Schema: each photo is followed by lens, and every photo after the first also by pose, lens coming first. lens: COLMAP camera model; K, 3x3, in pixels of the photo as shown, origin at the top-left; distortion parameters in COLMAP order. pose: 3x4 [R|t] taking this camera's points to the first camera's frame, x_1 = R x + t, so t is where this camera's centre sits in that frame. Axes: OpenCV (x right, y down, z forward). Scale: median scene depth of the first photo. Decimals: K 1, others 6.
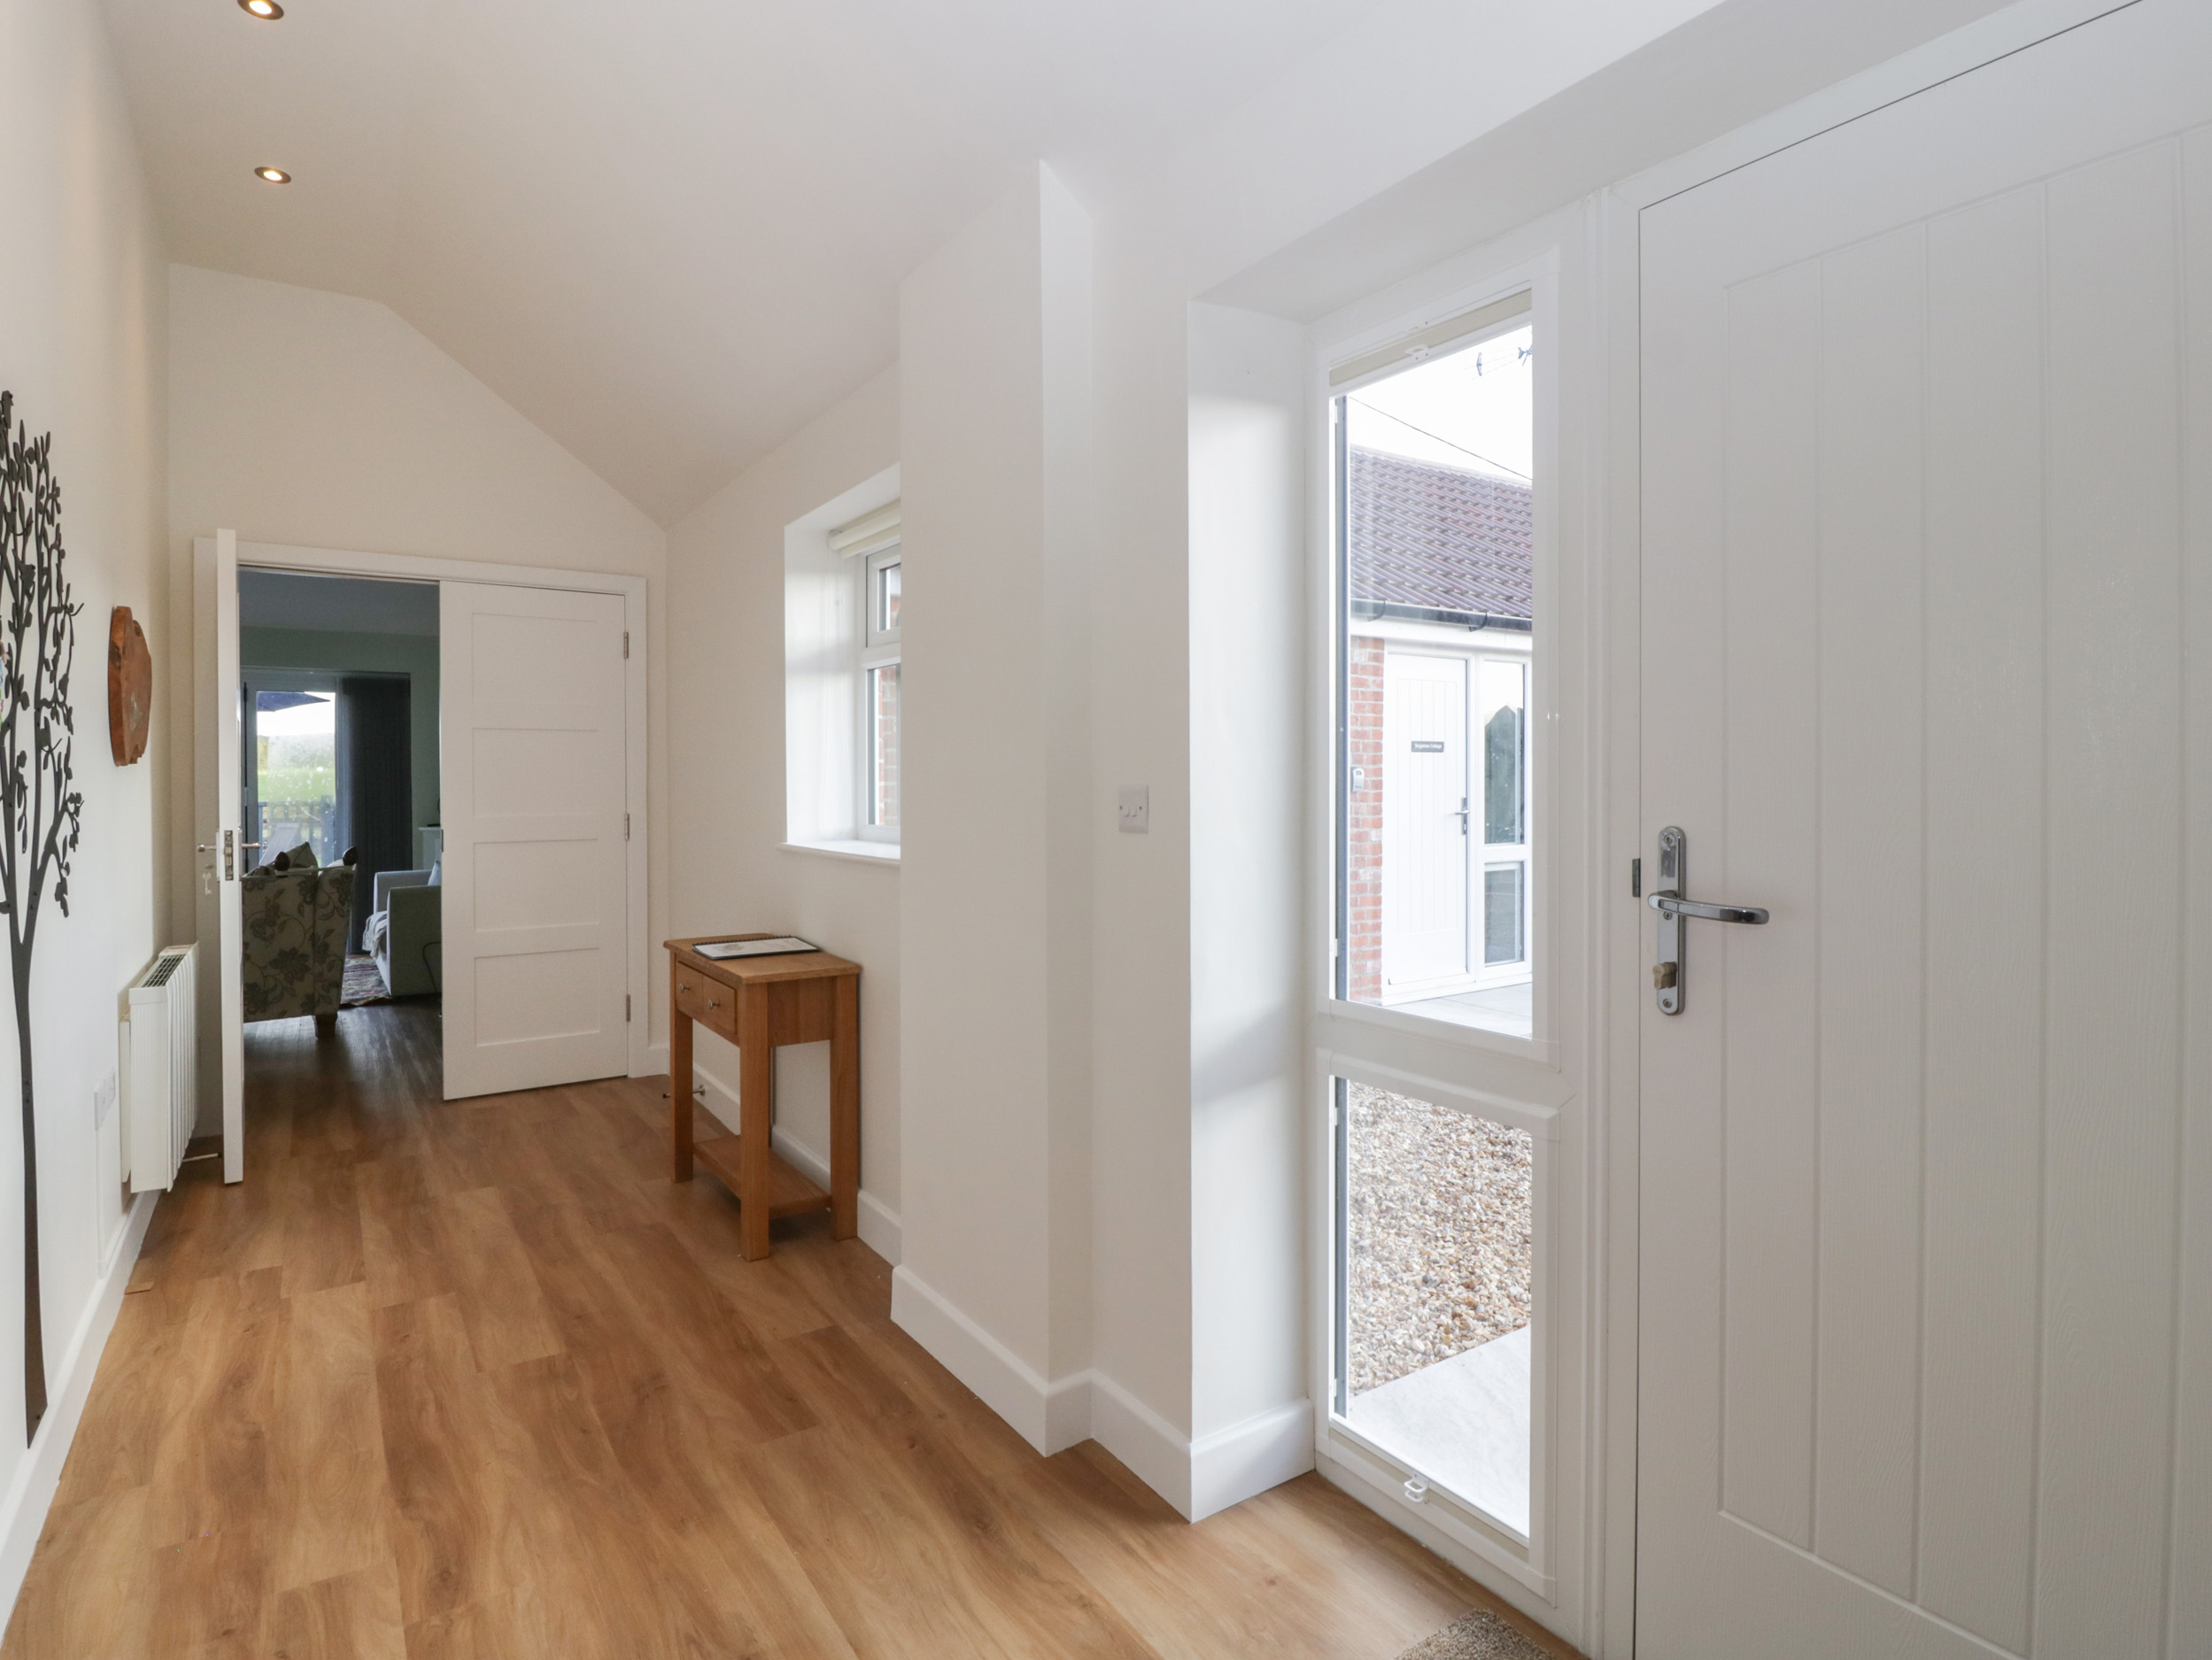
lens RADIAL K [[1164.7, 0, 1116.7], [0, 1164.7, 812.9], [0, 0, 1]] dist [-0.005334, -0.009564]
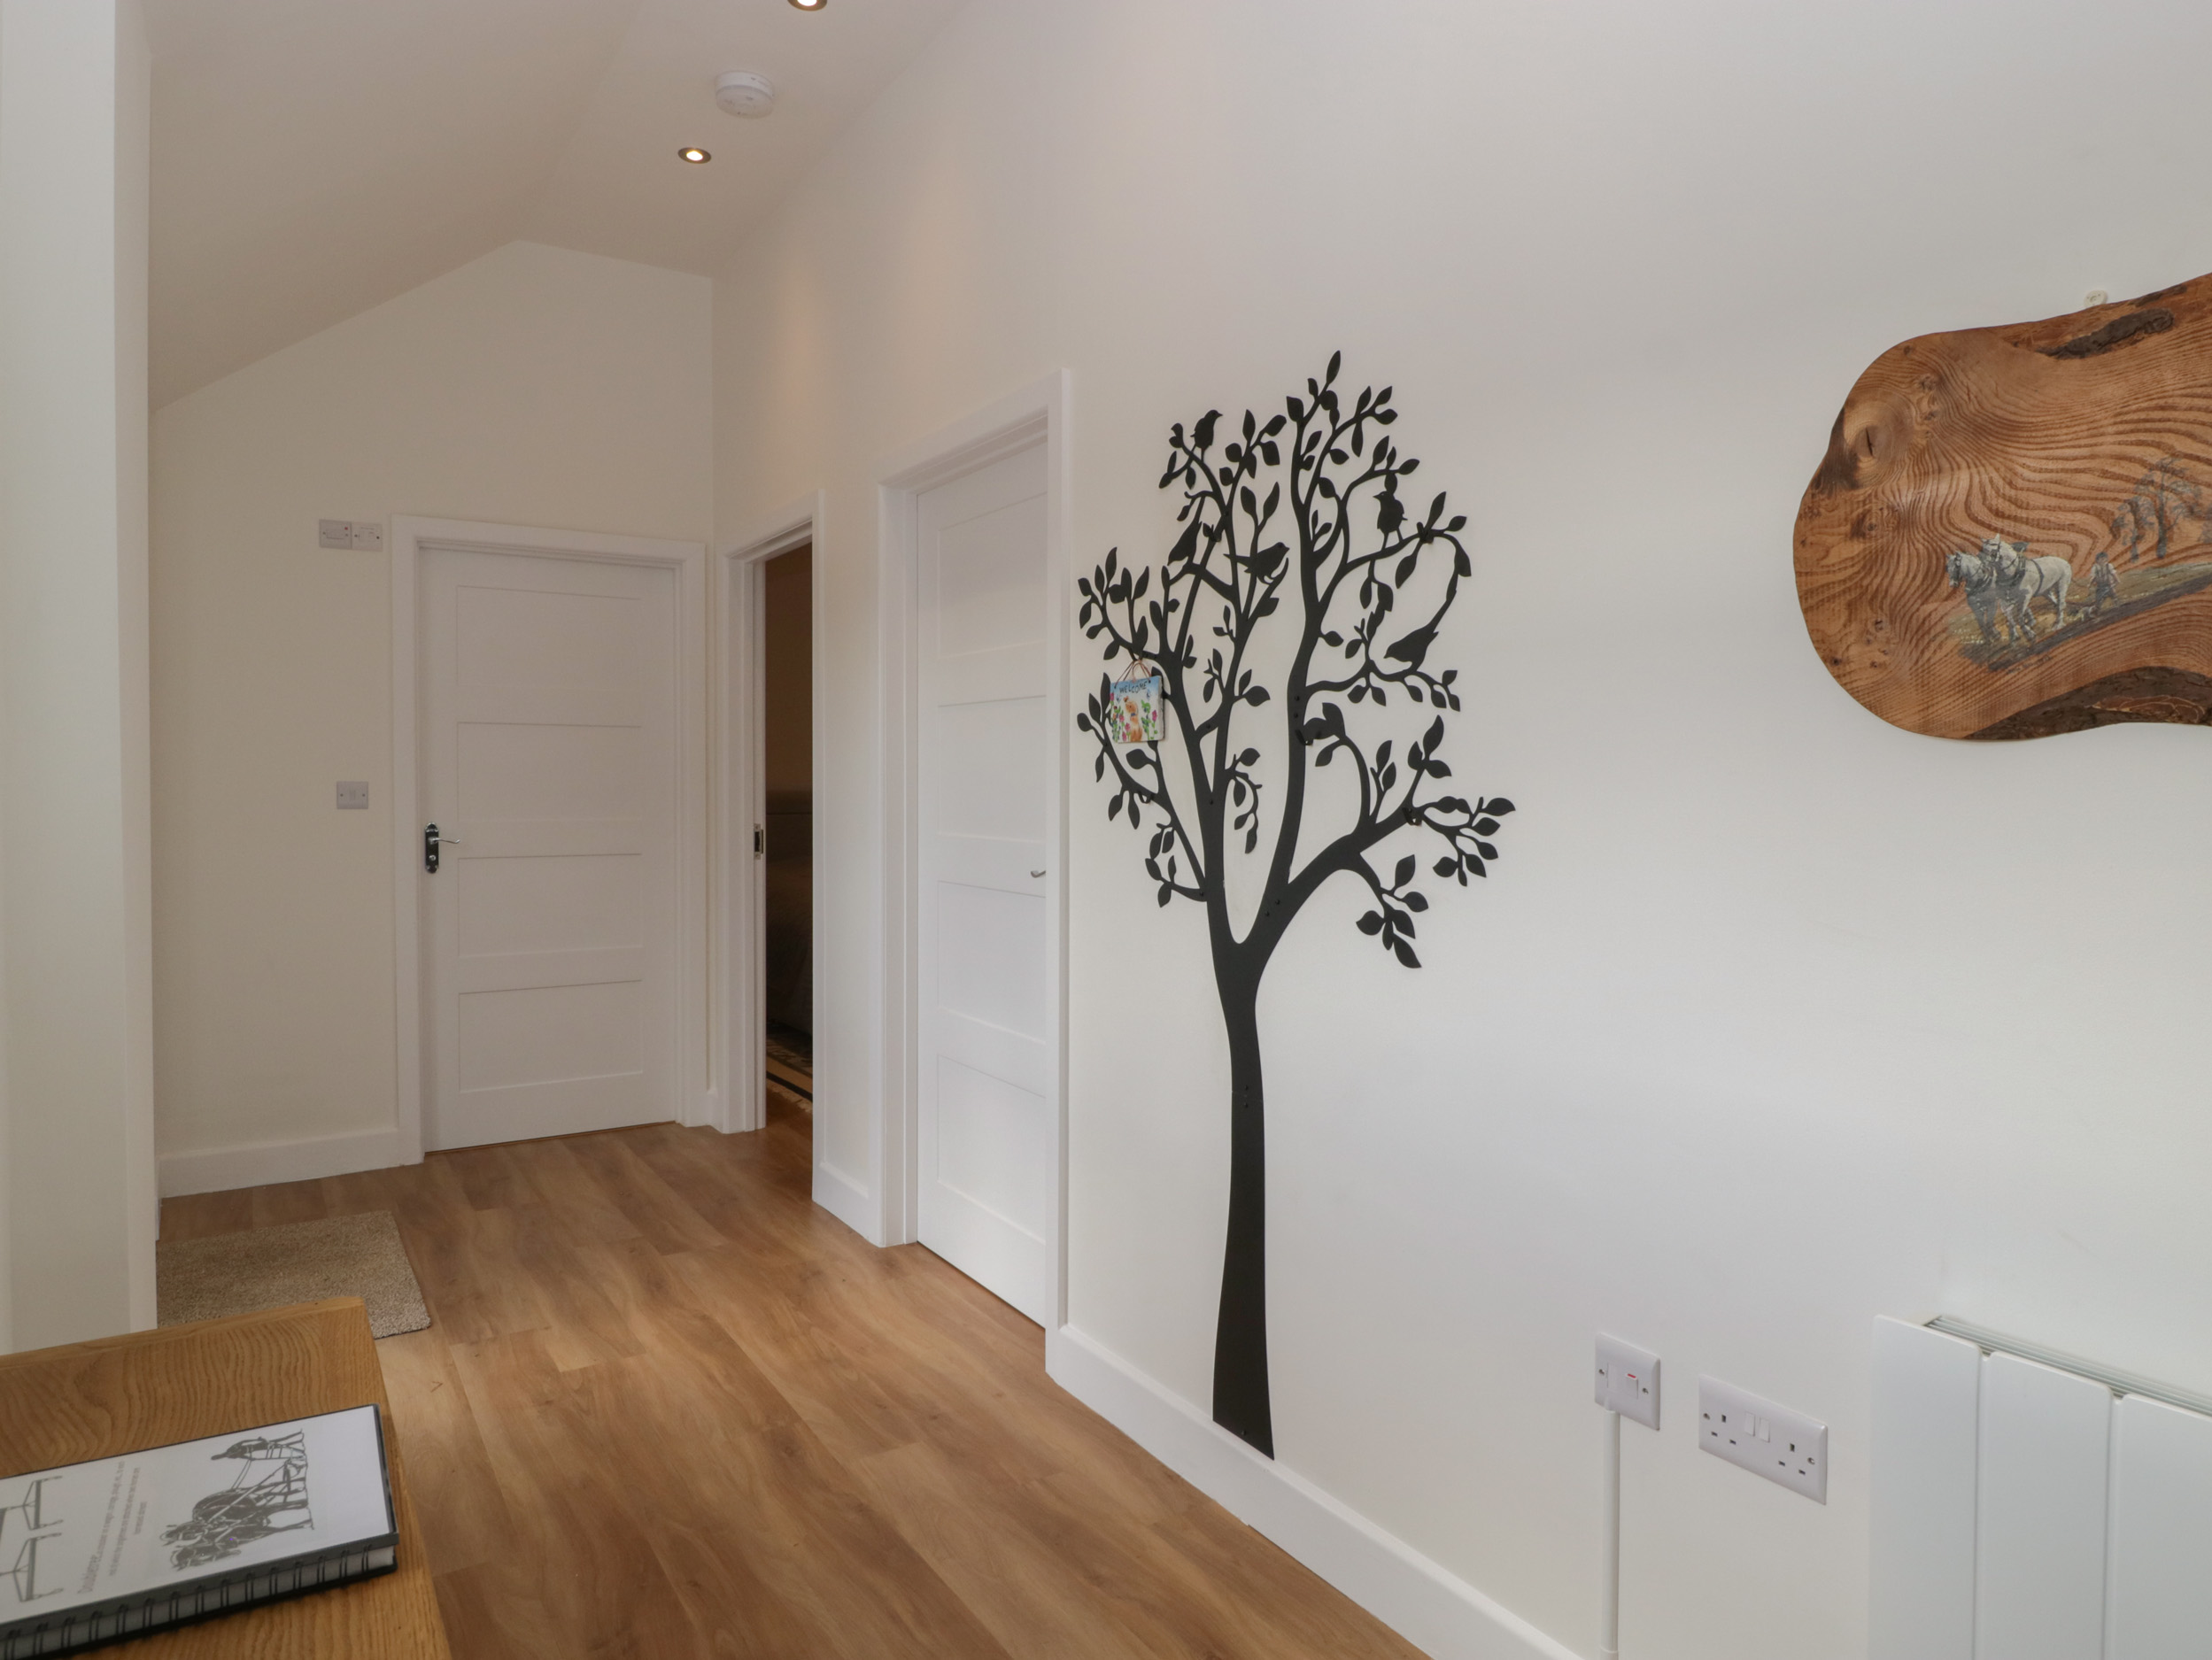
lens RADIAL K [[1211.5, 0, 1092.3], [0, 1211.5, 821.0], [0, 0, 1]] dist [0.000279, -0.000816]
pose [[-0.999965, 0.000827, 0.008314, -0.823660], [0.001337, 0.998106, 0.061504, -0.057908], [-0.008248, 0.061513, -0.998072, 2.004652]]
